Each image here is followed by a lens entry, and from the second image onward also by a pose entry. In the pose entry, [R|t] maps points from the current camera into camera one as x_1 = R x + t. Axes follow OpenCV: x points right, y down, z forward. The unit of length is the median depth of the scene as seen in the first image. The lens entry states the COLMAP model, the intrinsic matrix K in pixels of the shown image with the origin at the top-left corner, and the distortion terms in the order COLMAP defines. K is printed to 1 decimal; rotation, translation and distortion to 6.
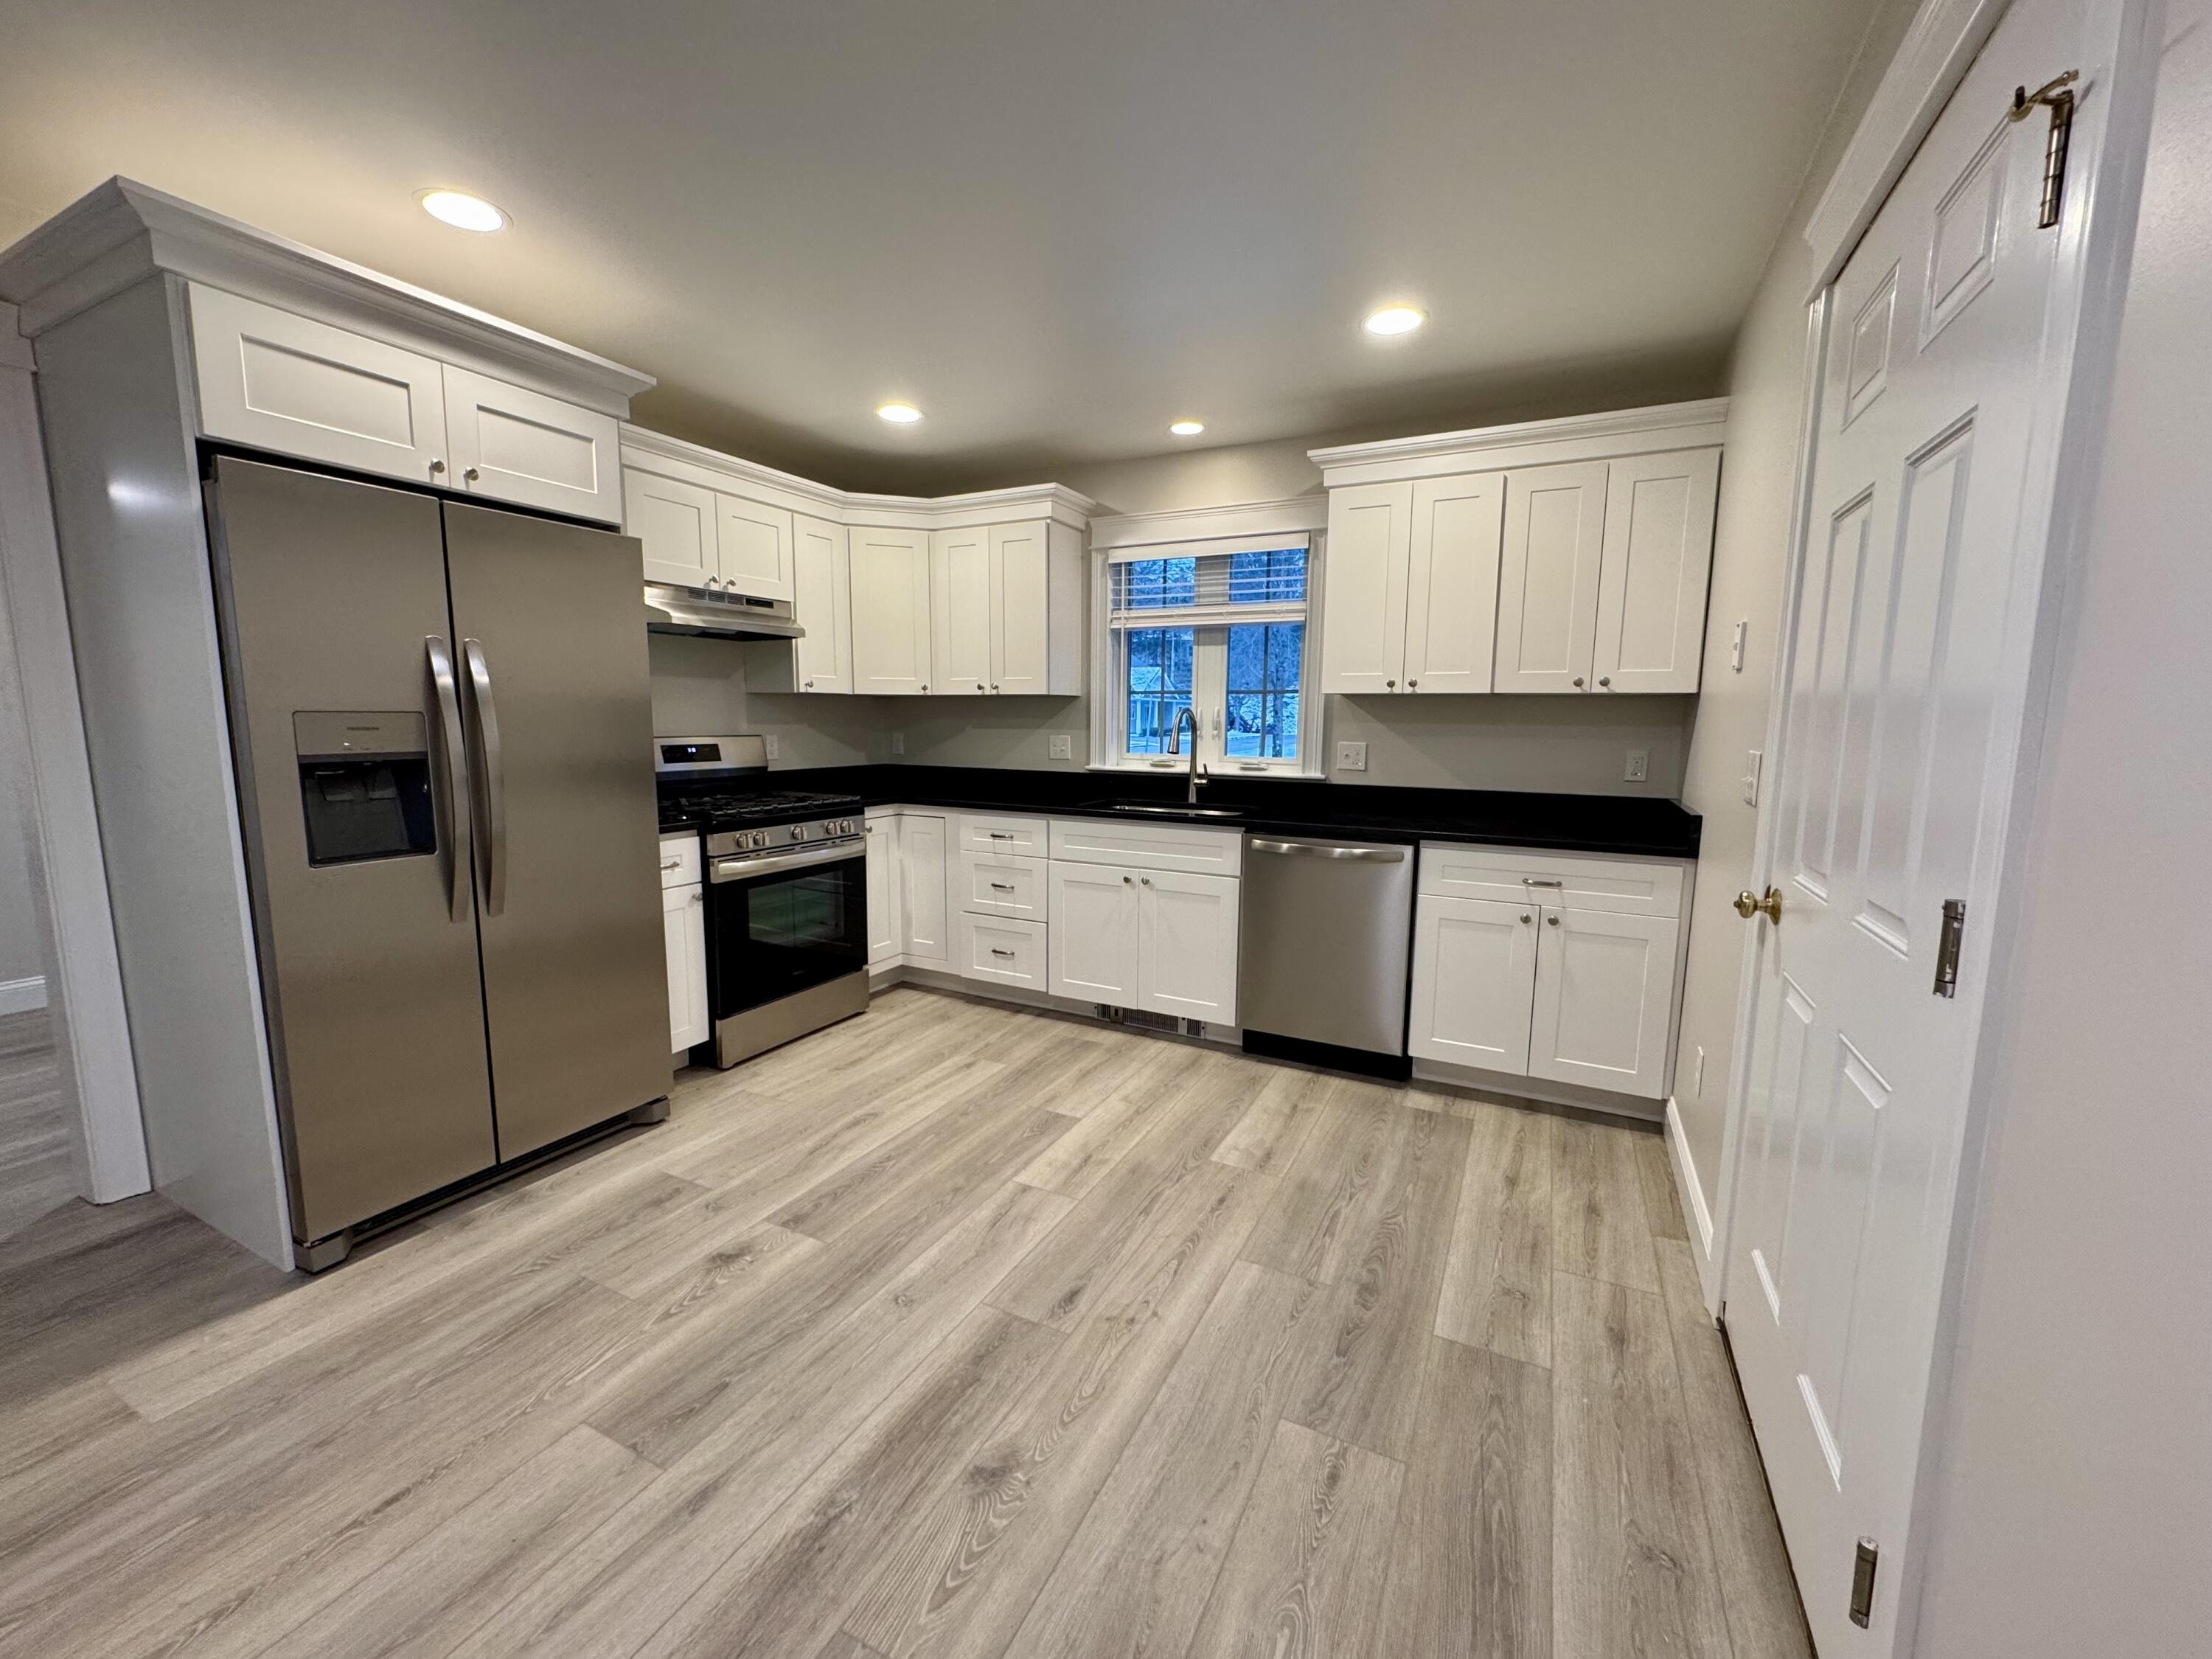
lens RADIAL K [[878.7, 0, 1106.0], [0, 878.7, 829.5], [0, 0, 1]] dist [-0.001646, 0.000074]
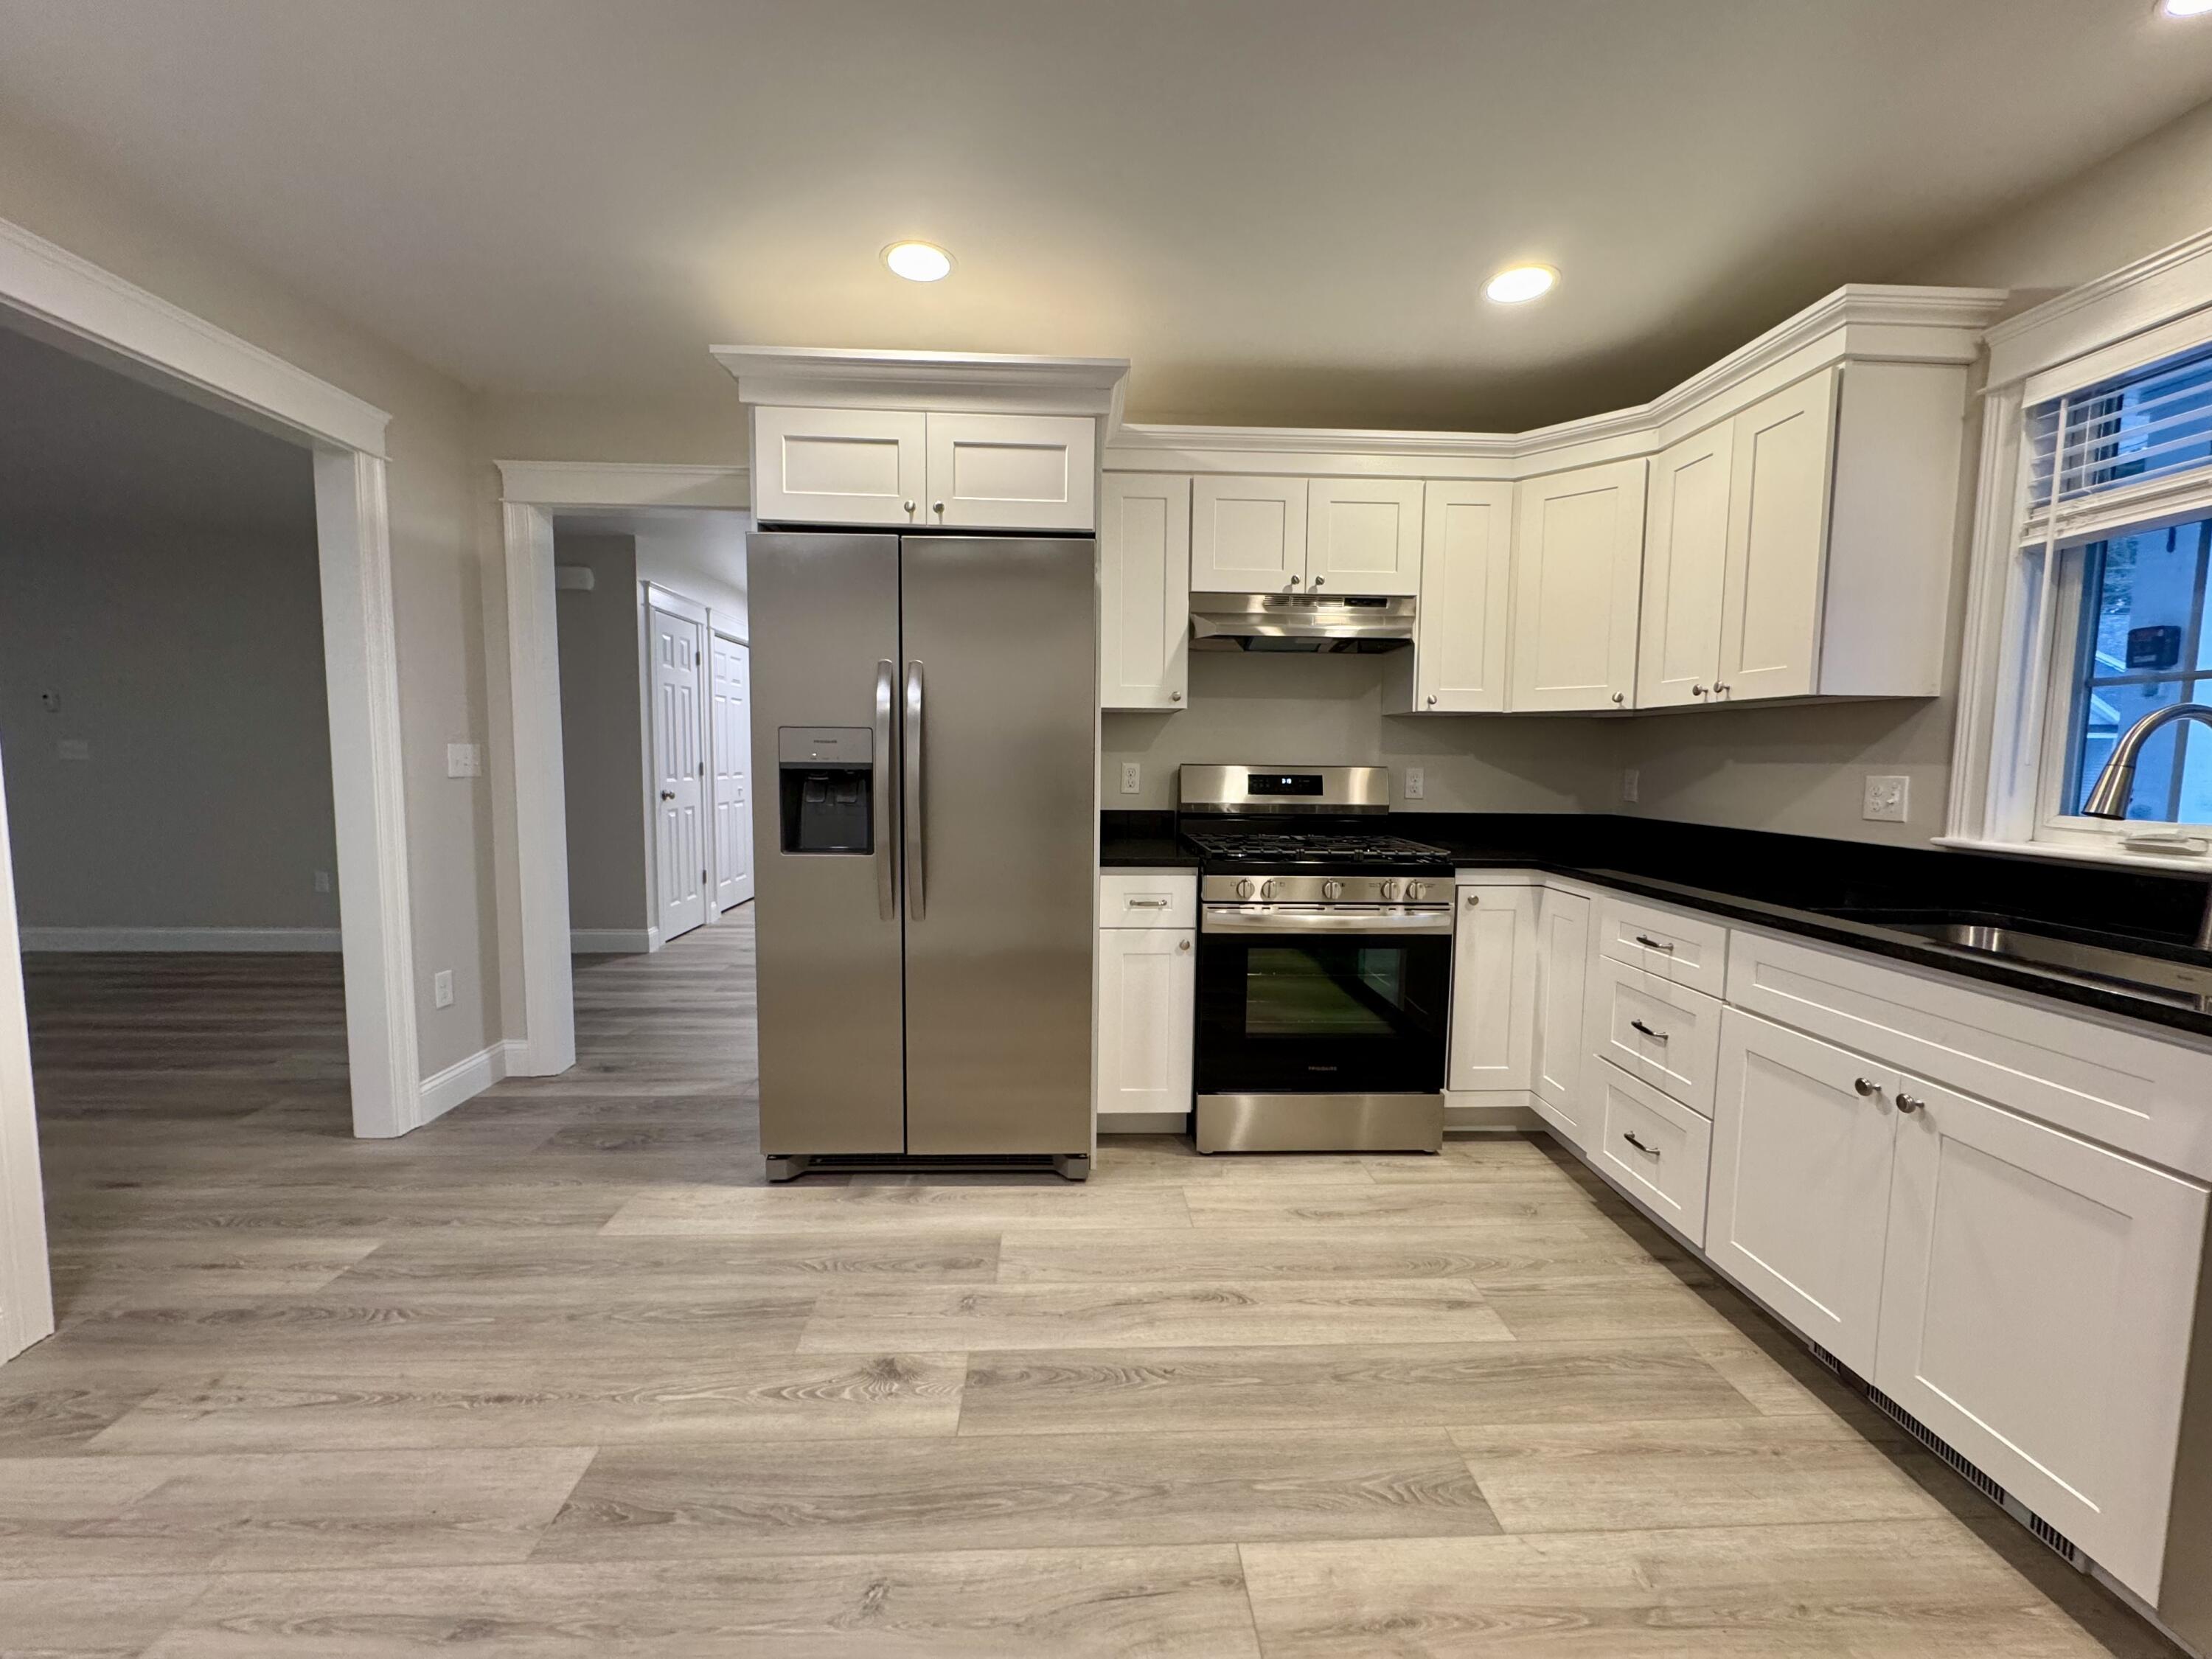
lens RADIAL K [[878.7, 0, 1106.0], [0, 878.7, 829.5], [0, 0, 1]] dist [-0.001646, 0.000074]
pose [[0.493061, 0.070184, -0.867159, 0.223939], [-0.119645, 0.992740, 0.012319, -0.034716], [0.861728, 0.097677, 0.497879, 0.452694]]
